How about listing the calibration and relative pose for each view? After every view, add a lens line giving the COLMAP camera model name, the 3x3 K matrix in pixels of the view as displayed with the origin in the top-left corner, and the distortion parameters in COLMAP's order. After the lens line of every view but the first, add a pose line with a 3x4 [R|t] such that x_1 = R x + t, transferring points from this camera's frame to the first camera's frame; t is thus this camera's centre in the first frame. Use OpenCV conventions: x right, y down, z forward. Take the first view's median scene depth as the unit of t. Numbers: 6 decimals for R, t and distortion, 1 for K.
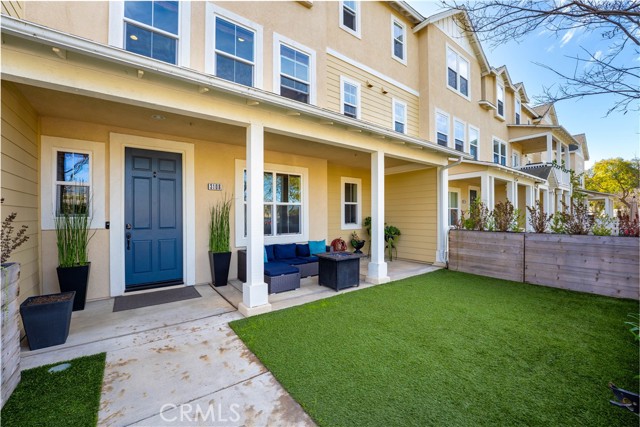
lens RADIAL K [[258.1, 0, 317.8], [0, 258.1, 214.1], [0, 0, 1]] dist [-0.021679, 0.000153]
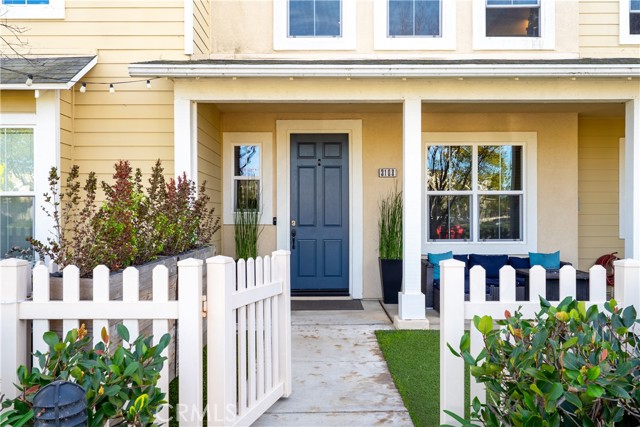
lens RADIAL K [[551.4, 0, 320.5], [0, 551.4, 213.3], [0, 0, 1]] dist [0.007721, 0.001063]
pose [[0.802409, 0.003395, -0.596765, 0.478892], [0.000468, 0.999980, 0.006318, 0.002550], [0.596775, -0.005349, 0.802391, -0.485332]]
